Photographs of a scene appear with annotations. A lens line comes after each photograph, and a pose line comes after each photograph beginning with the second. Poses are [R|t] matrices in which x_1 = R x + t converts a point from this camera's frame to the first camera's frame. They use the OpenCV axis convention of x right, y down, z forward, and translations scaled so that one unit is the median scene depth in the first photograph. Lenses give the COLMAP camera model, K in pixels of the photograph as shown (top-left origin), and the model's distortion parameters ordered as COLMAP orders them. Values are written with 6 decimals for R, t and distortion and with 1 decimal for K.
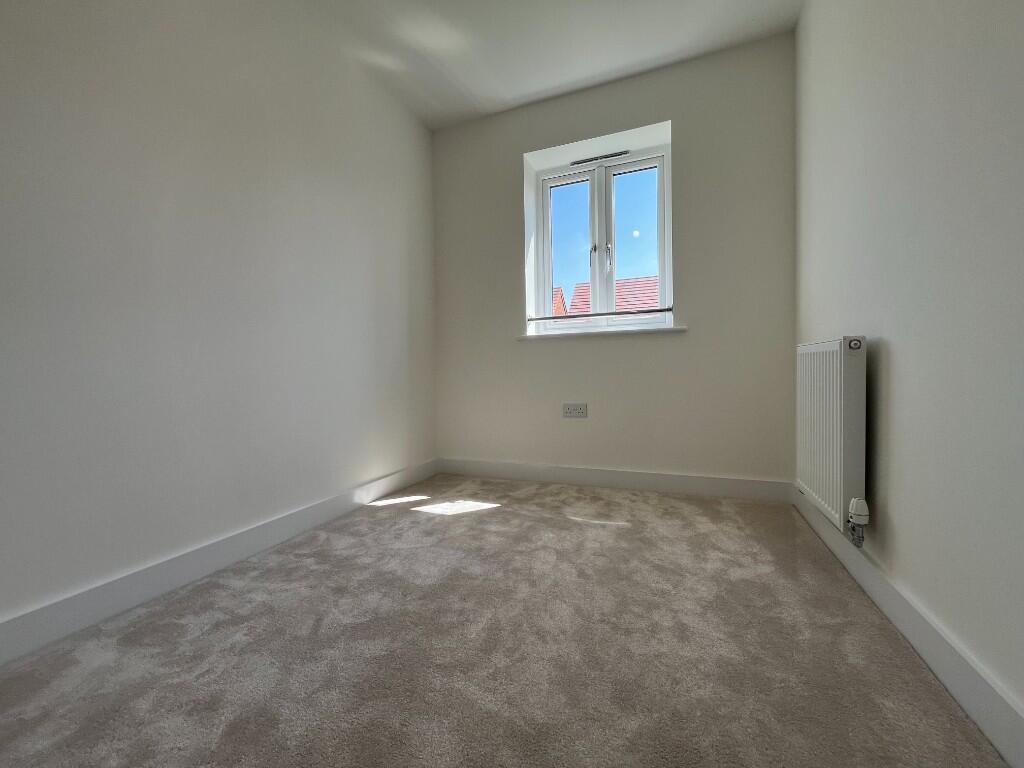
lens RADIAL K [[414.7, 0, 508.9], [0, 414.7, 381.0], [0, 0, 1]] dist [-0.001773, -0.000232]
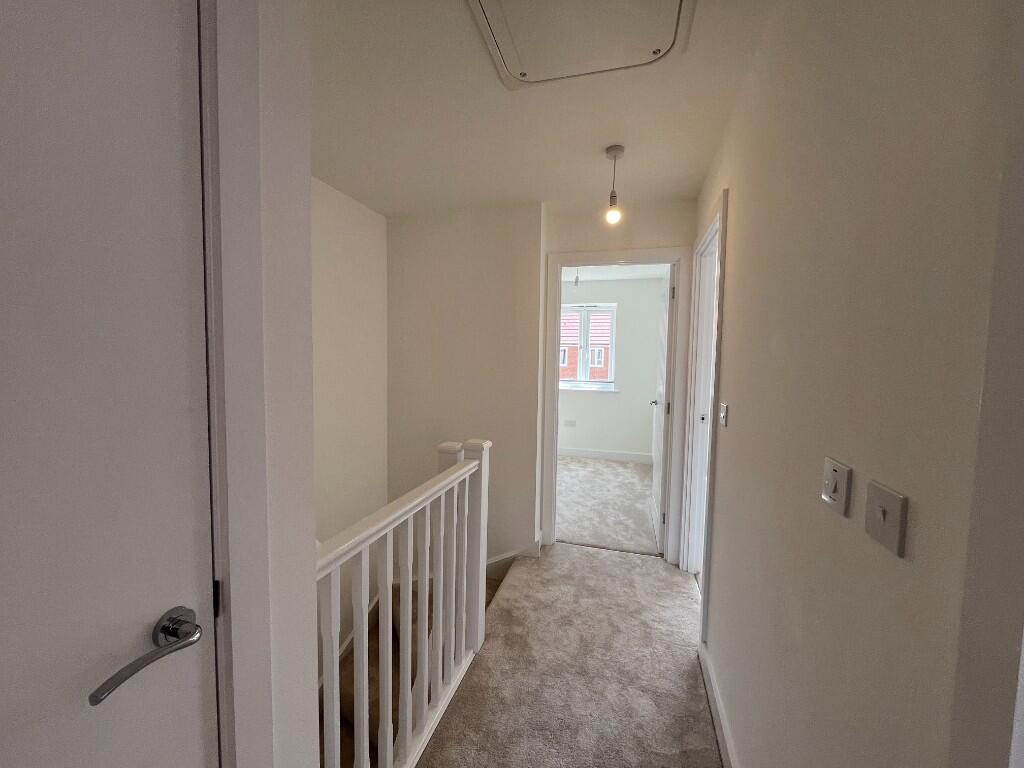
lens RADIAL K [[414.7, 0, 508.9], [0, 414.7, 381.0], [0, 0, 1]] dist [-0.001773, -0.000232]
pose [[0.994293, 0.029138, 0.102624, -0.780830], [-0.033196, 0.998724, 0.038060, -0.444903], [-0.101384, -0.041249, 0.993992, -2.270929]]
